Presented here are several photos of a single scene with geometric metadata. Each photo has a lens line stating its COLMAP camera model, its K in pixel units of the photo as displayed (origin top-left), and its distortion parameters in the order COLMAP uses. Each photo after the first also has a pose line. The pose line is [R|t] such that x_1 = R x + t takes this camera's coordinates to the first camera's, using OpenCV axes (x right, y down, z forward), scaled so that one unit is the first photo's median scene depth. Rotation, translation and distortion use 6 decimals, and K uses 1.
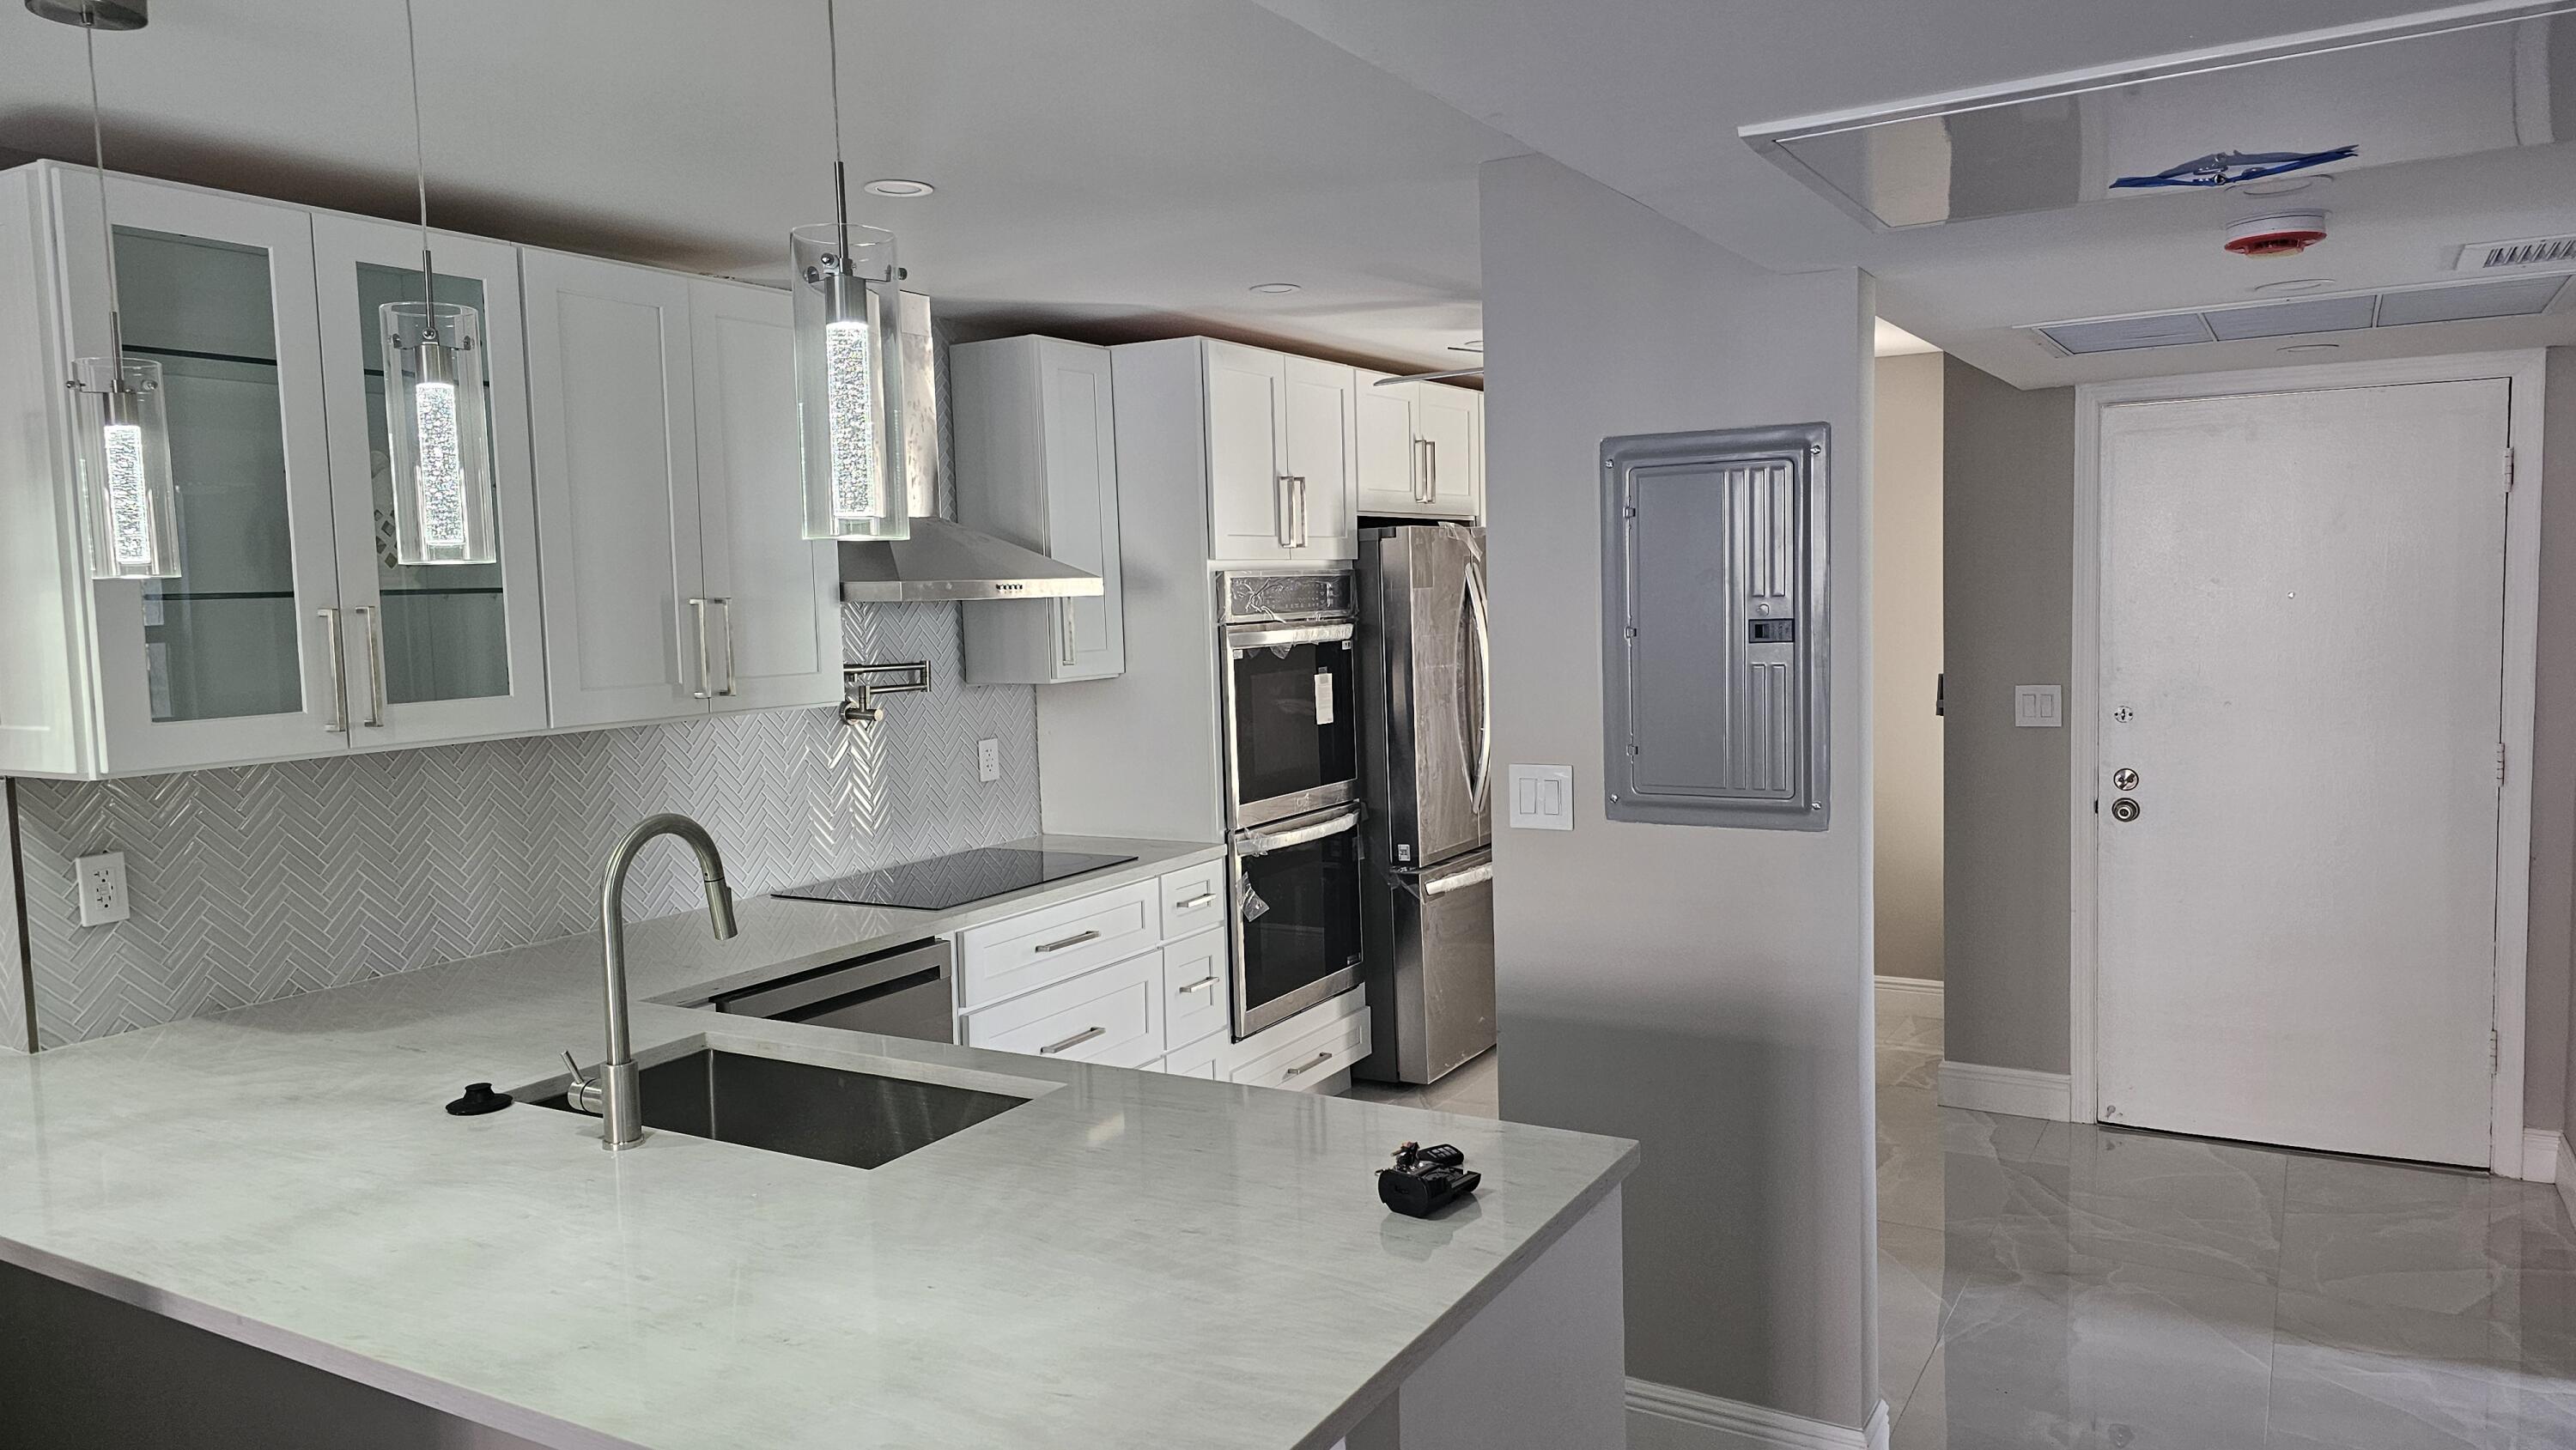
lens RADIAL K [[1714.0, 0, 1301.4], [0, 1714.0, 728.8], [0, 0, 1]] dist [0.057562, -0.051487]
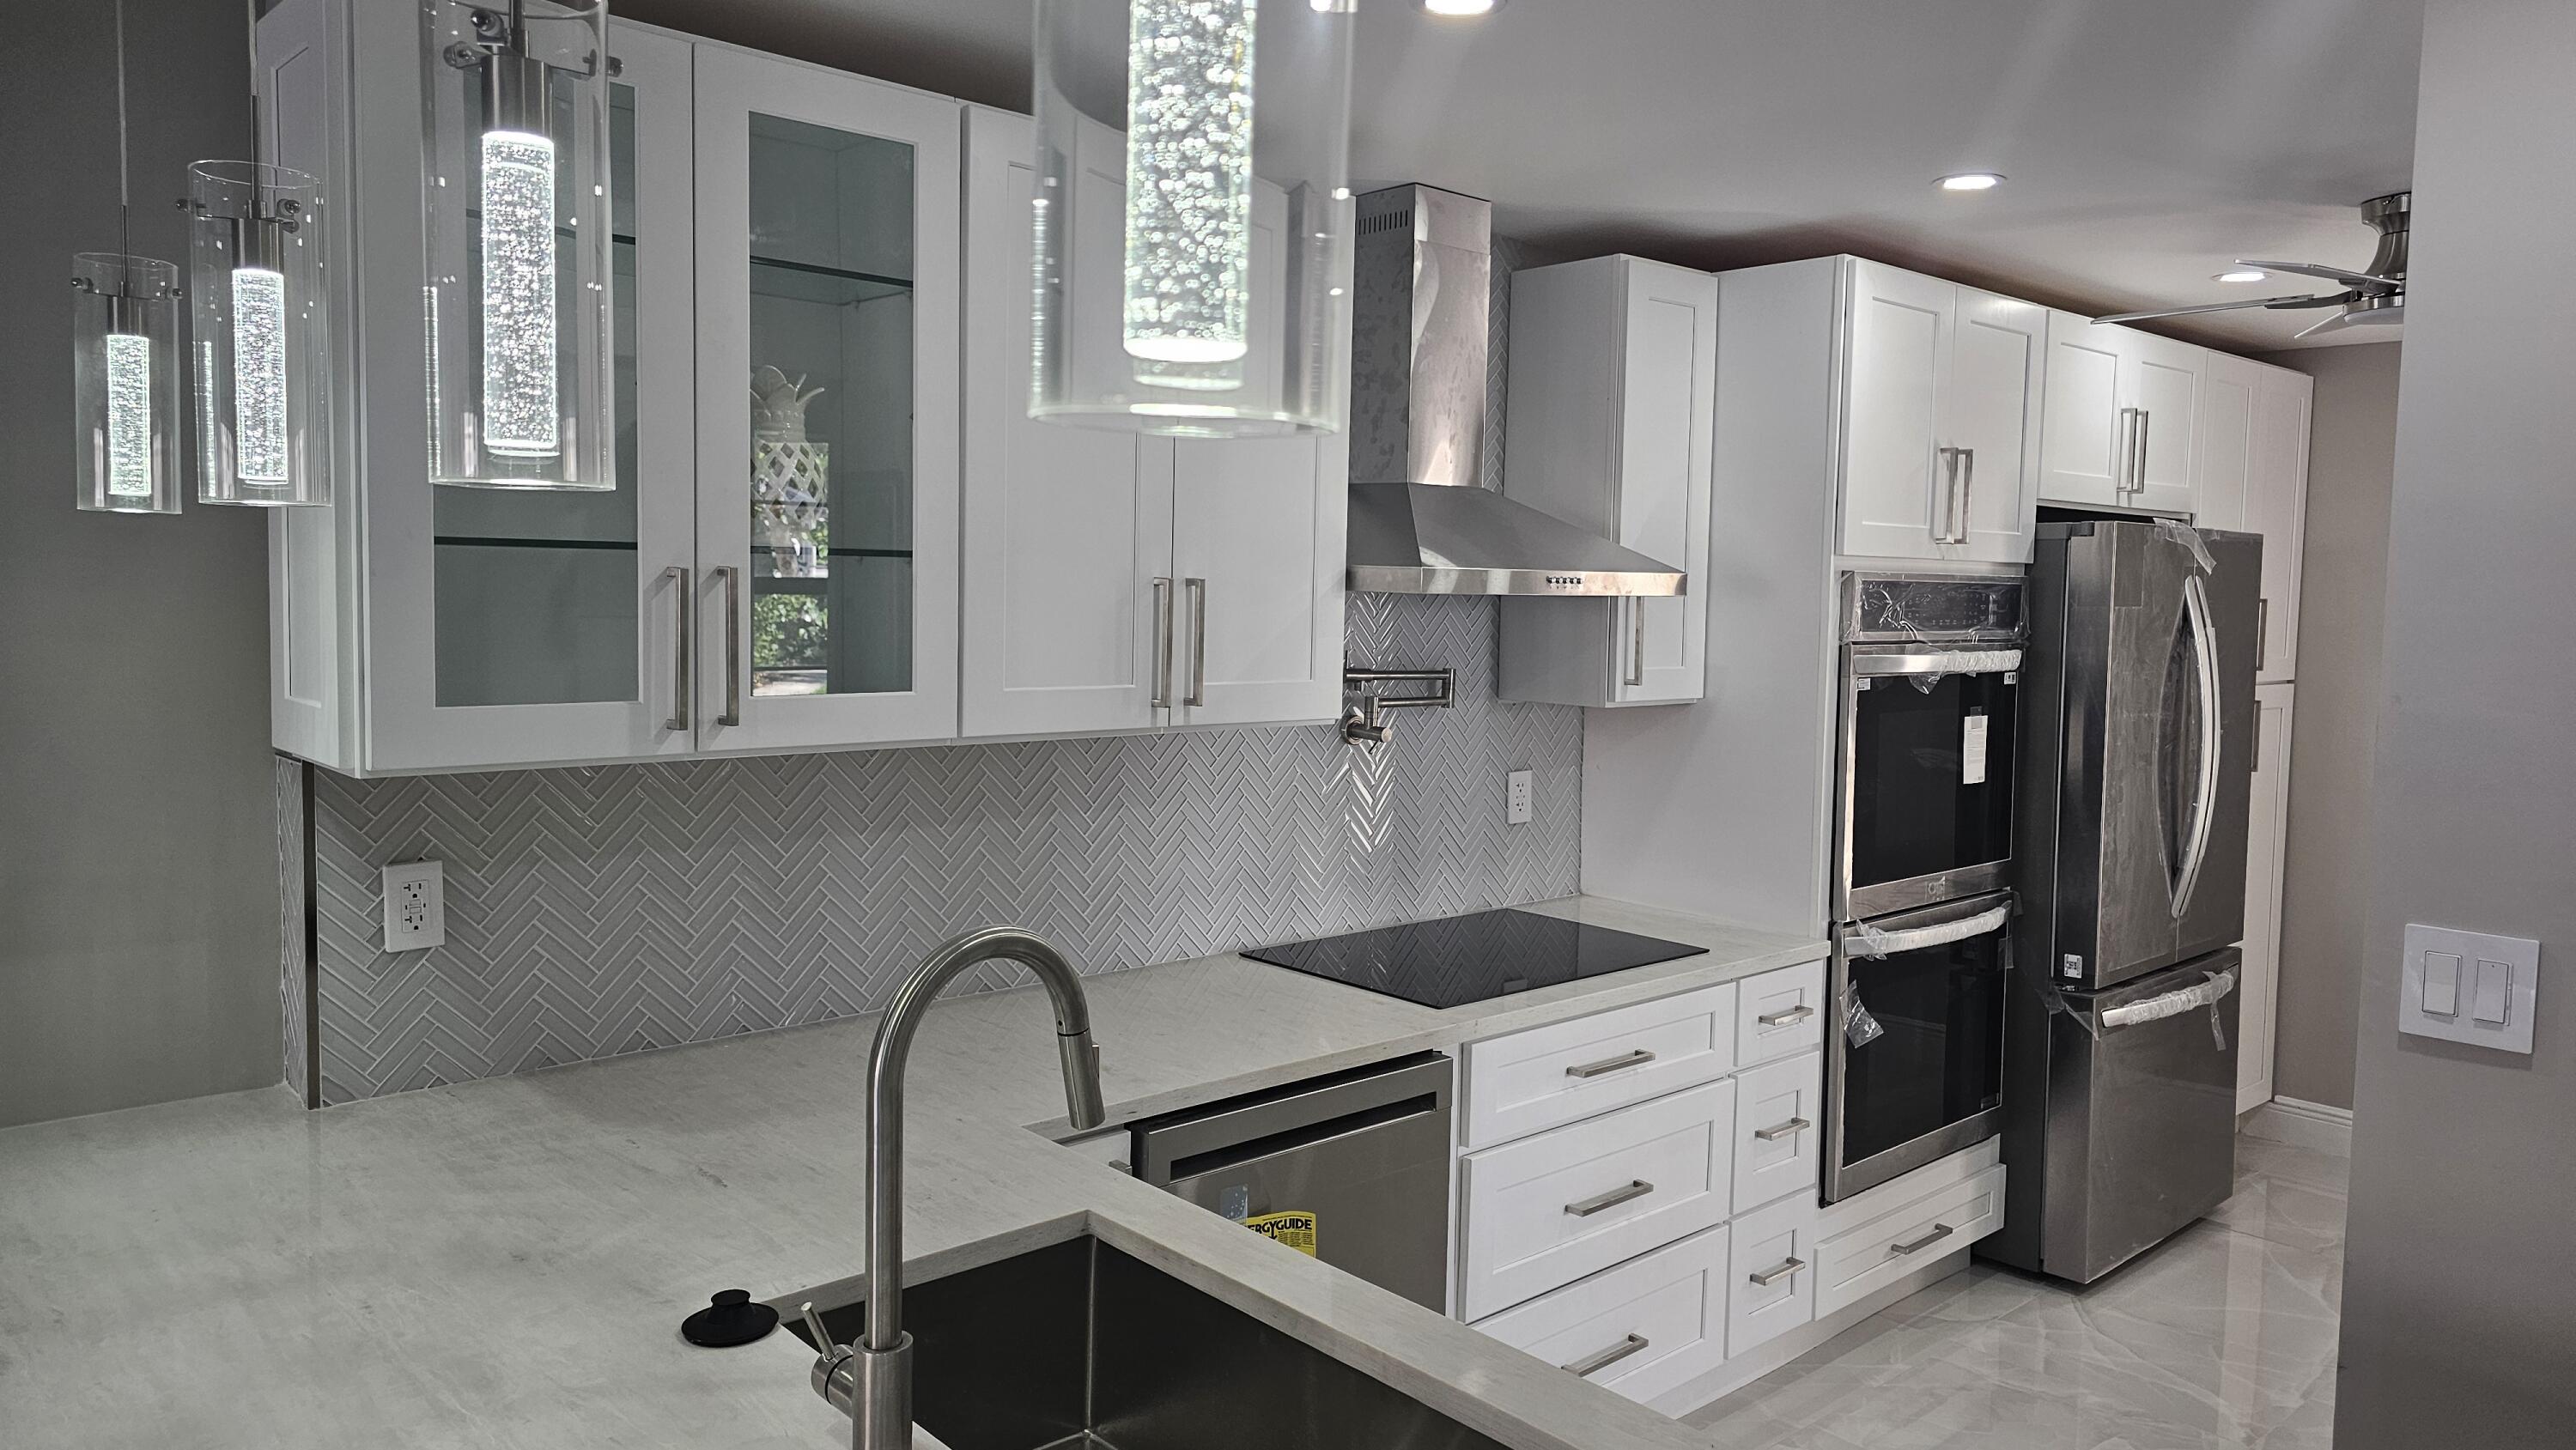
lens RADIAL K [[1714.0, 0, 1305.2], [0, 1714.0, 701.7], [0, 0, 1]] dist [0.057562, -0.051487]
pose [[0.951415, 0.069054, -0.300069, -0.042401], [-0.072732, 0.997351, -0.001088, -0.017611], [0.299199, 0.022860, 0.953917, 0.216714]]
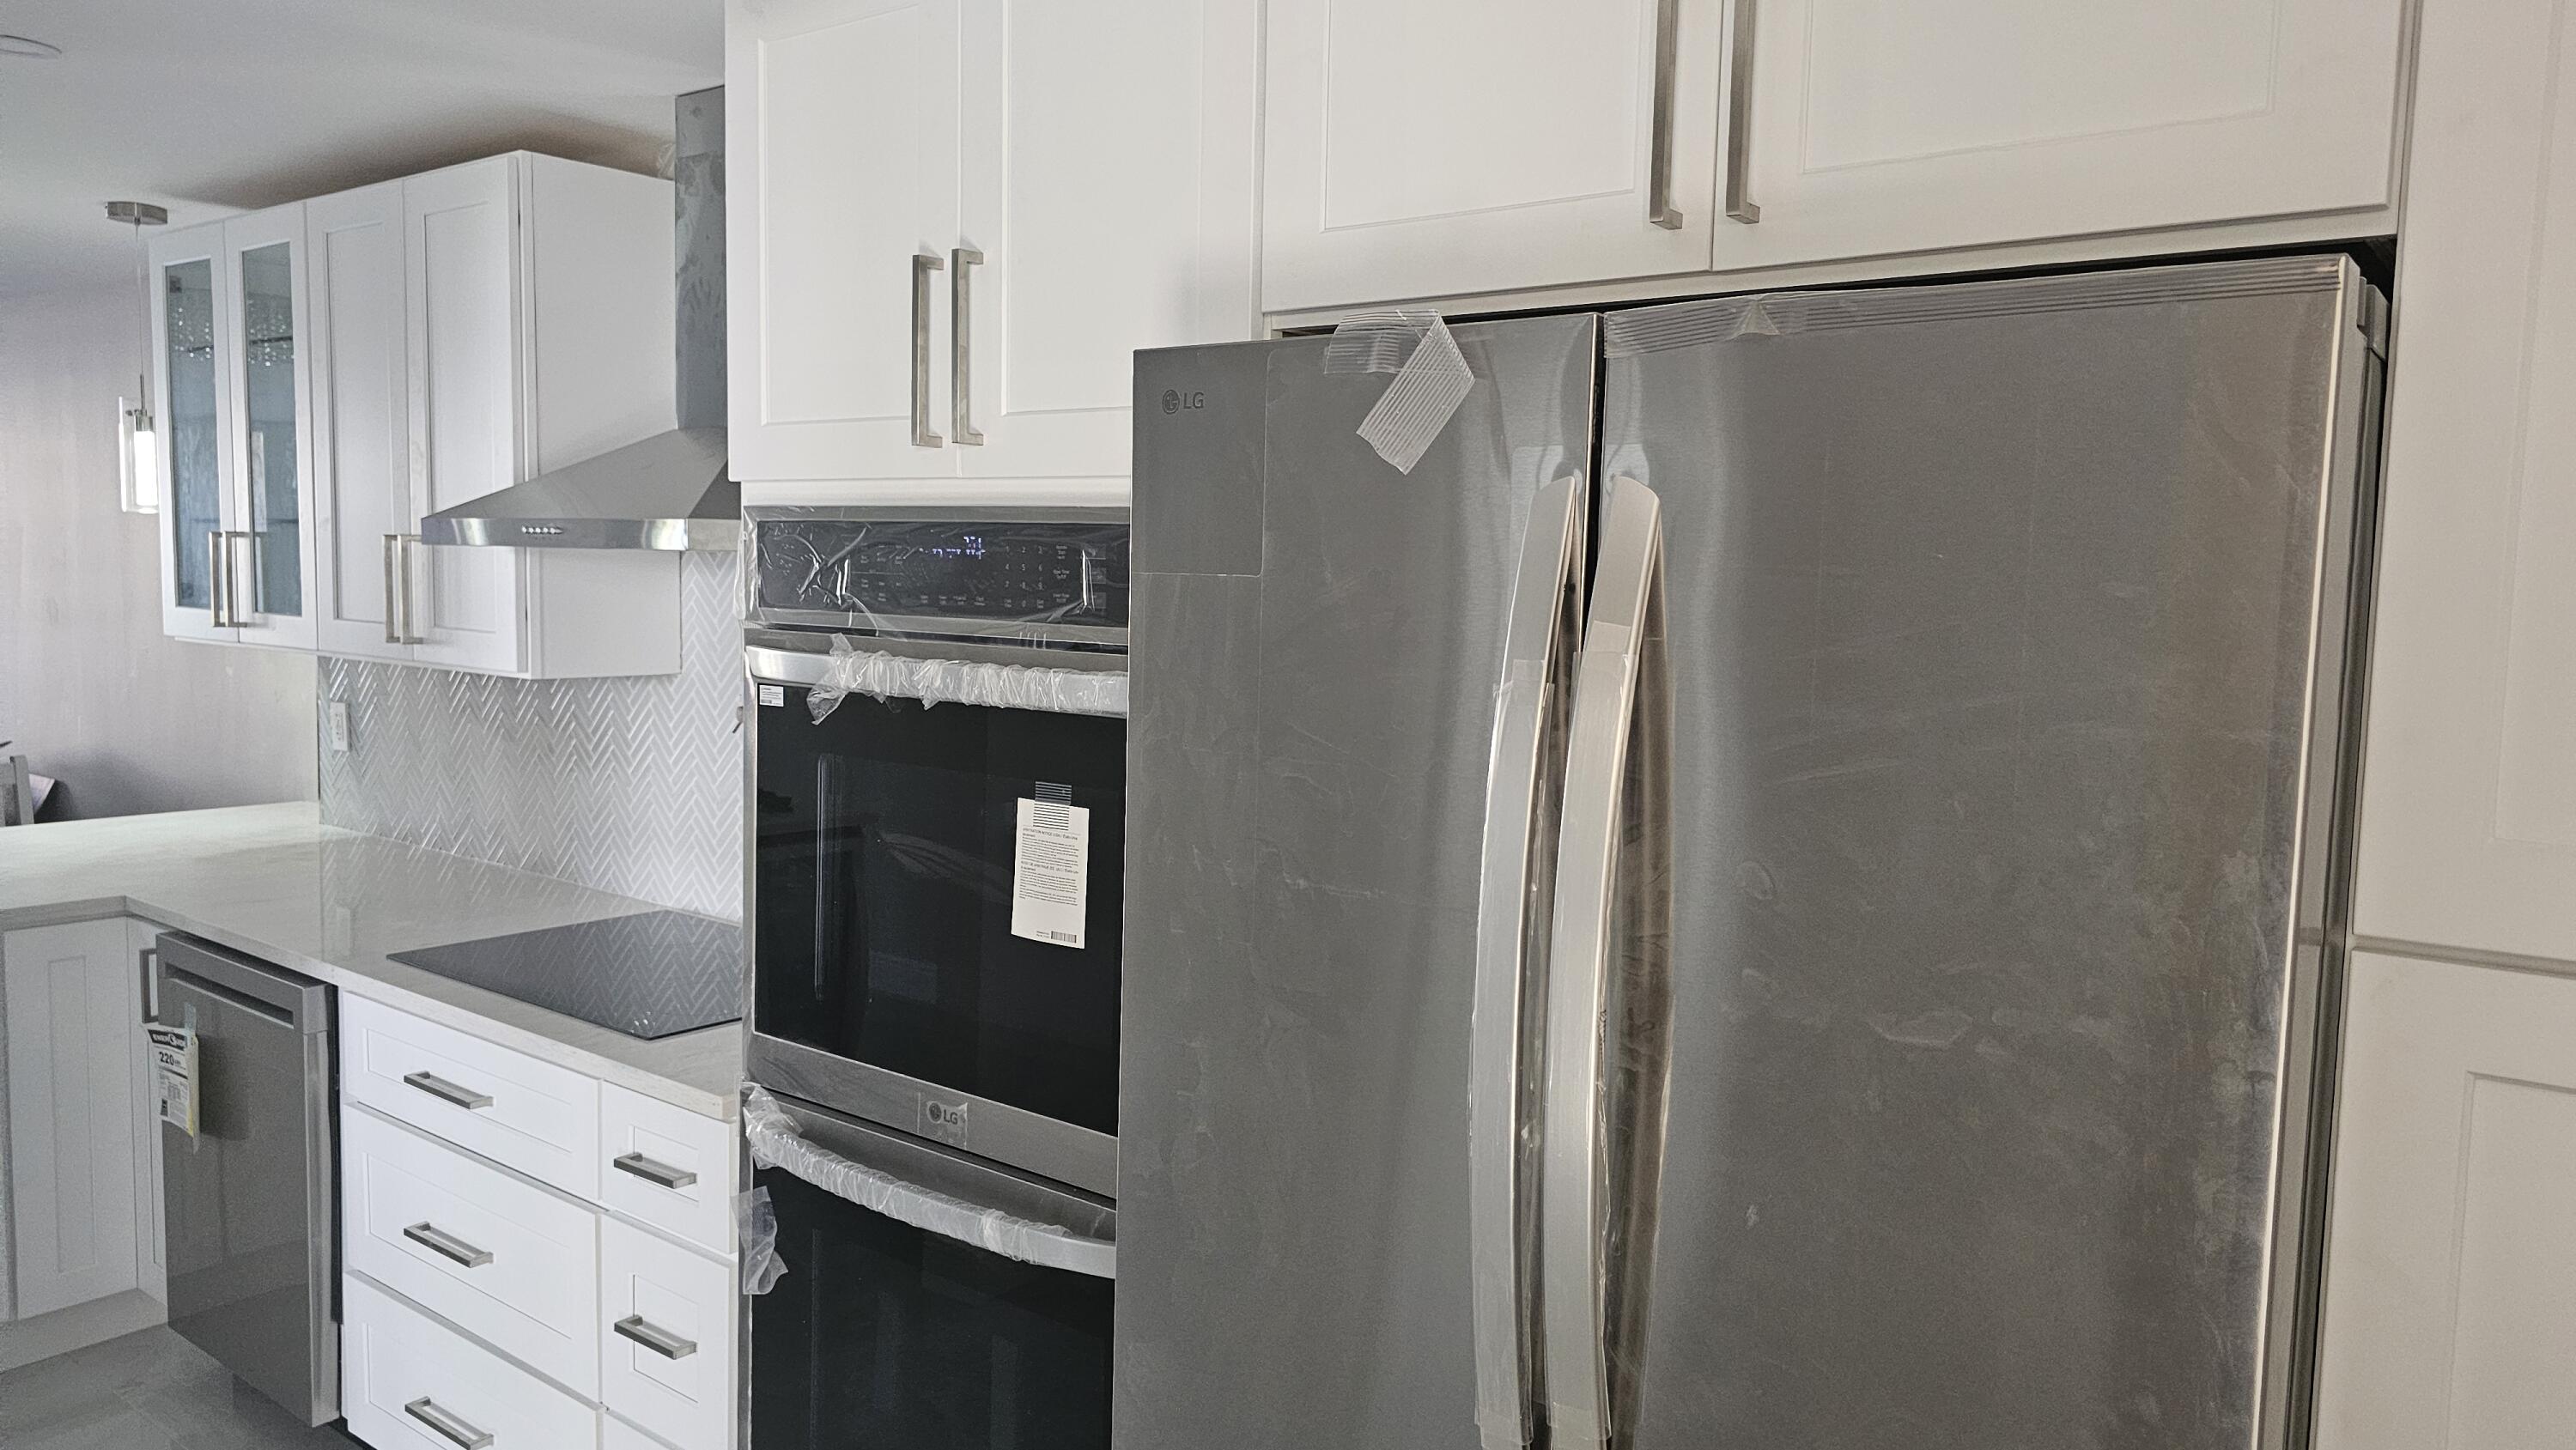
lens RADIAL K [[1714.0, 0, 1307.2], [0, 1714.0, 699.1], [0, 0, 1]] dist [0.057562, -0.051487]
pose [[-0.123110, 0.105493, -0.986770, 0.377126], [-0.098367, 0.988140, 0.117912, -0.106974], [0.987506, 0.111581, -0.111273, 1.169369]]
